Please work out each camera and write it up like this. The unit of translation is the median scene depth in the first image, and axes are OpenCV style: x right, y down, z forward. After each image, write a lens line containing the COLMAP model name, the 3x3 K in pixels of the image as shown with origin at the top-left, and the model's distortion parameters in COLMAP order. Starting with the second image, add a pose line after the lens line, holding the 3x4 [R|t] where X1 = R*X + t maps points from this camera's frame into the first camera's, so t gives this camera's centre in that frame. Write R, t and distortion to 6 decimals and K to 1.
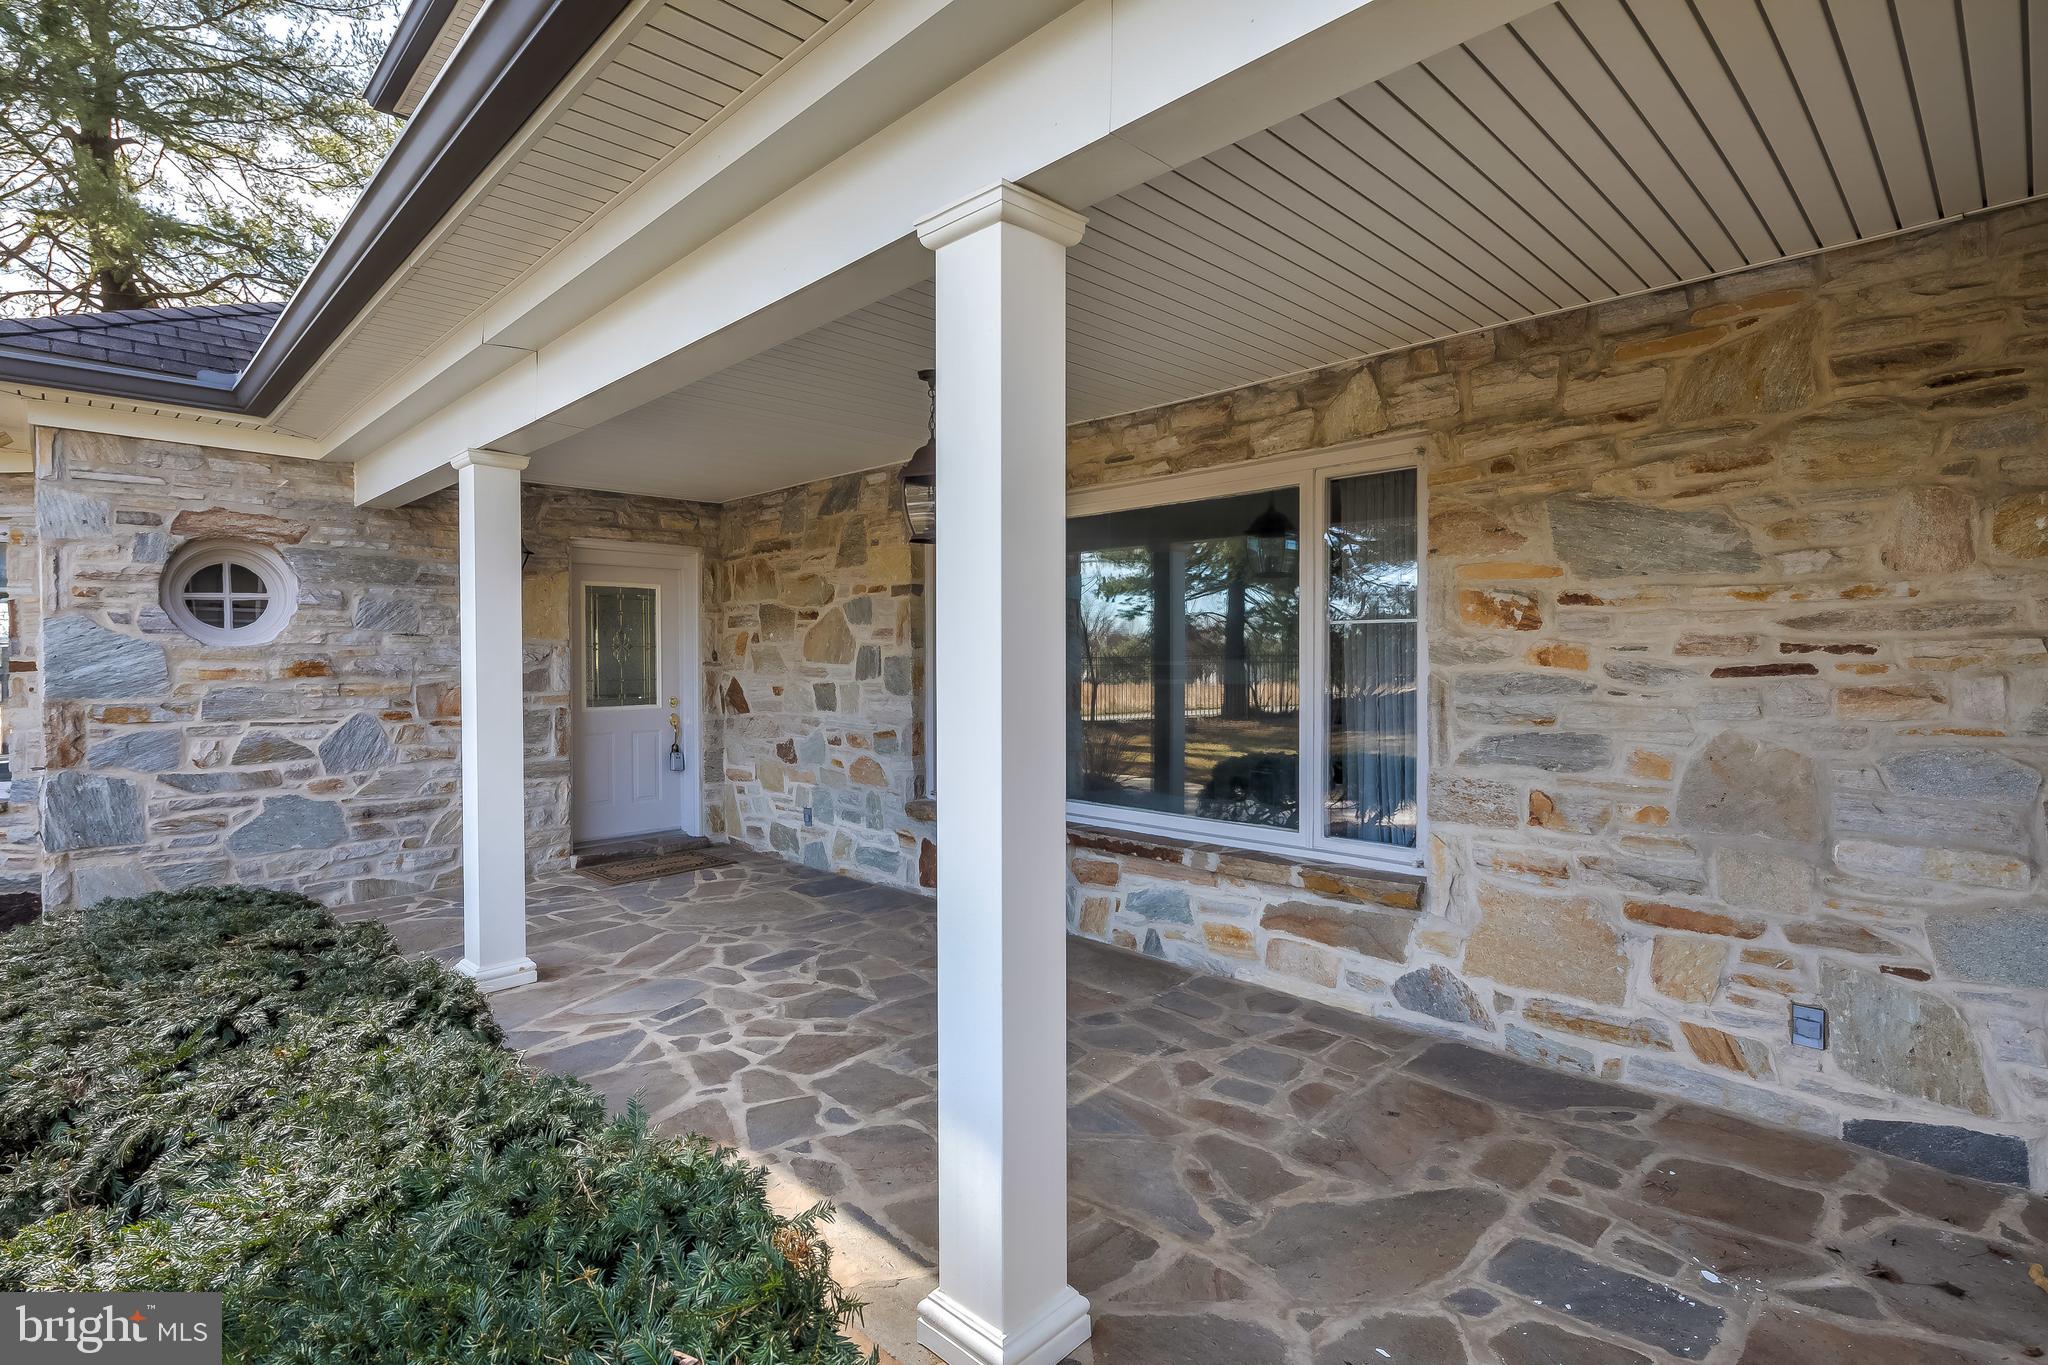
lens RADIAL K [[1002.5, 0, 1020.7], [0, 1002.5, 668.1], [0, 0, 1]] dist [0.001163, -0.000986]
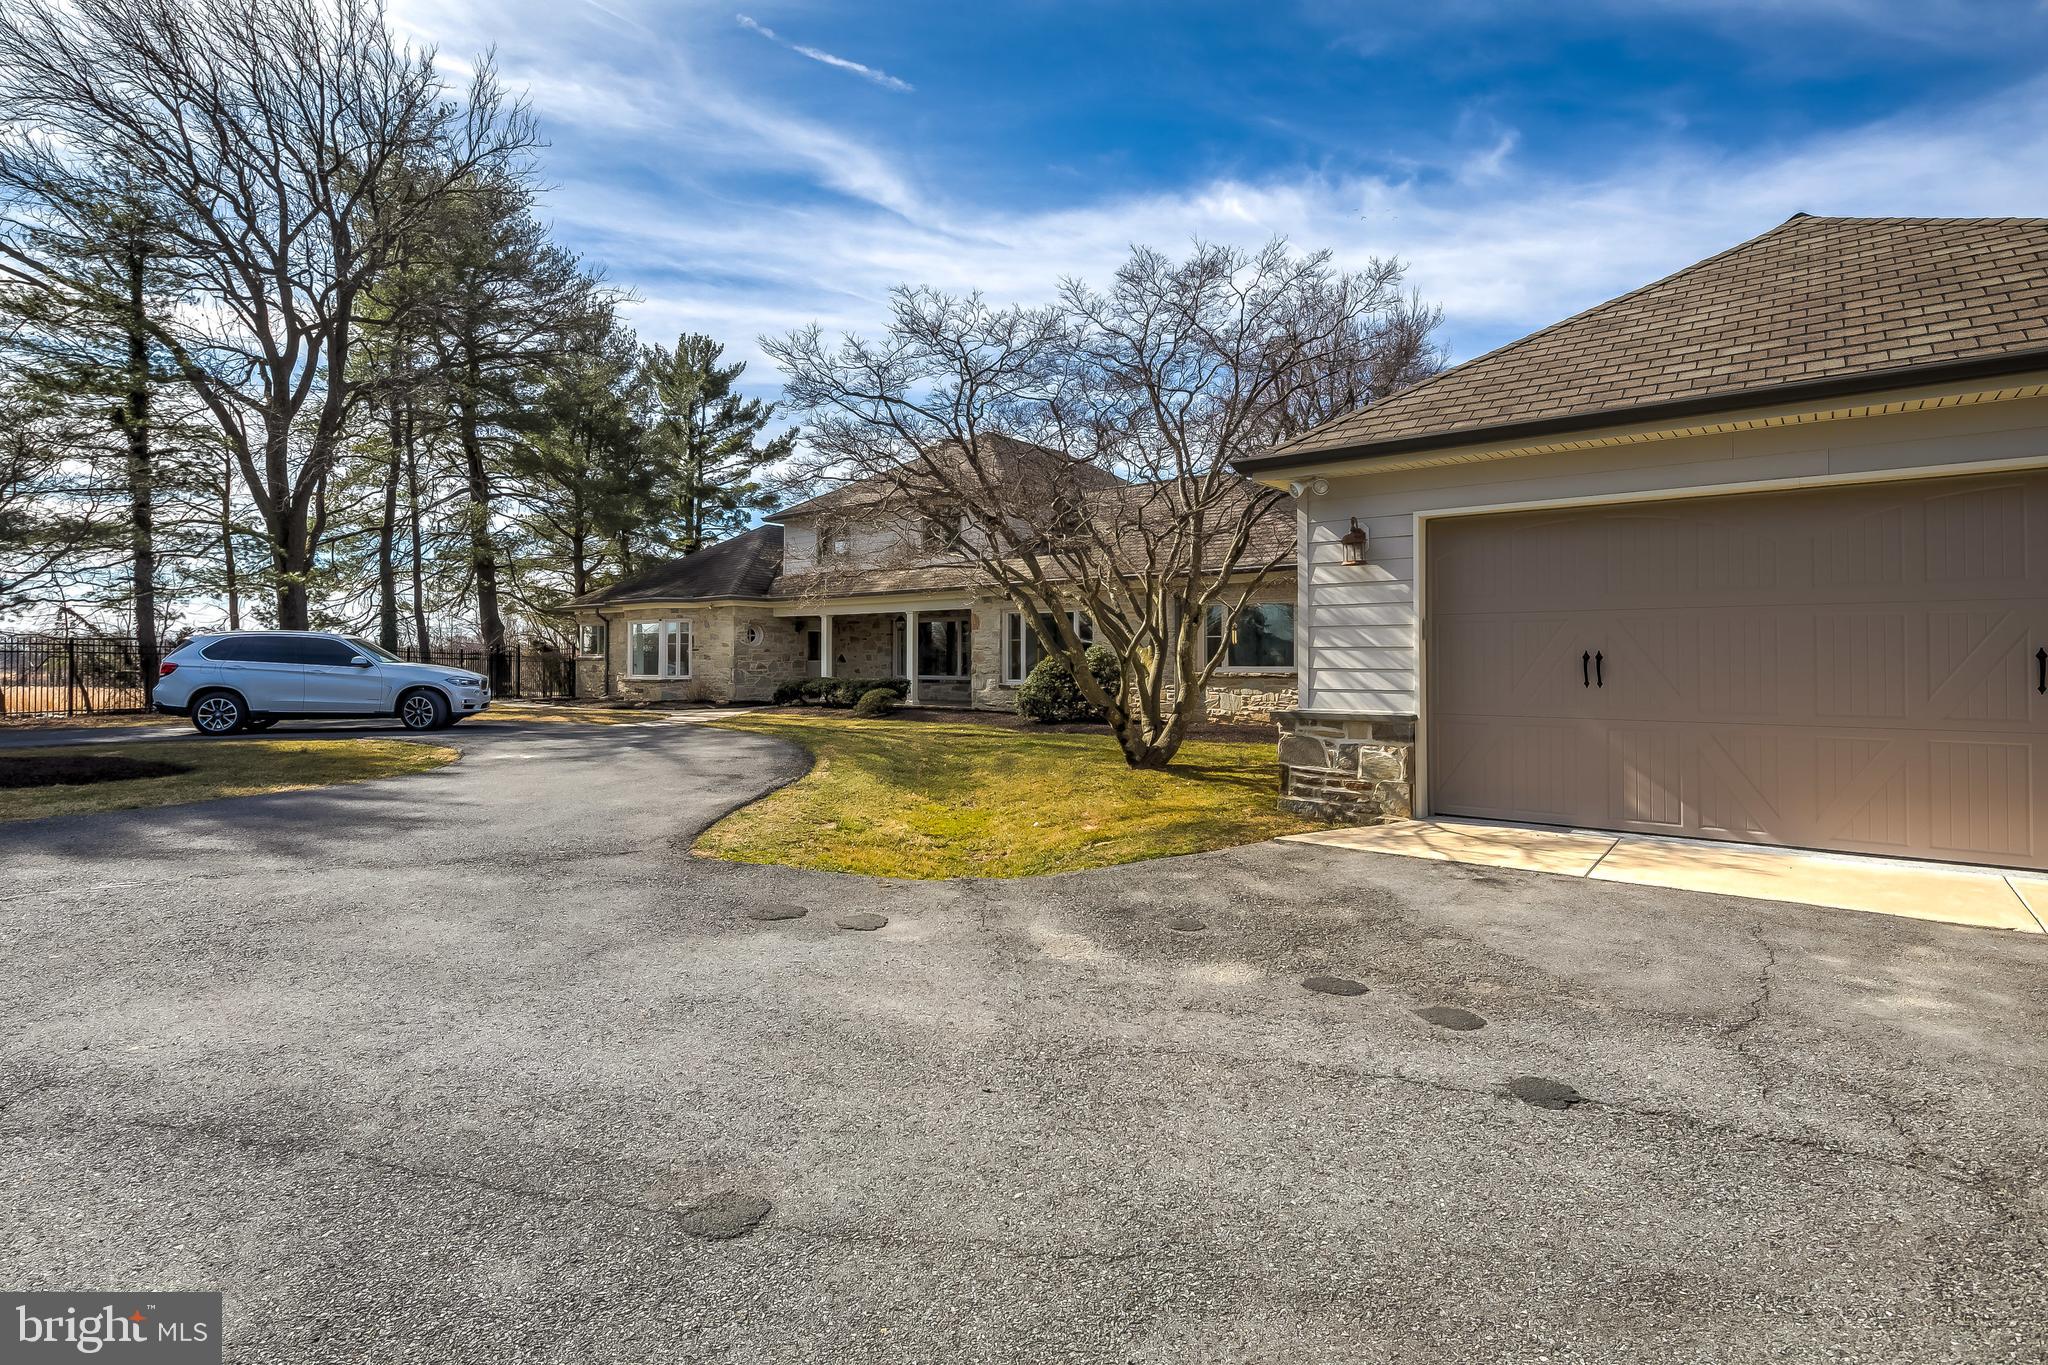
lens RADIAL K [[1002.5, 0, 1020.7], [0, 1002.5, 668.1], [0, 0, 1]] dist [0.001163, -0.000986]
pose [[0.994139, 0.000564, 0.108110, -0.006244], [-0.000414, 0.999999, -0.001414, 0.086545], [-0.108110, 0.001361, 0.994138, -3.713664]]
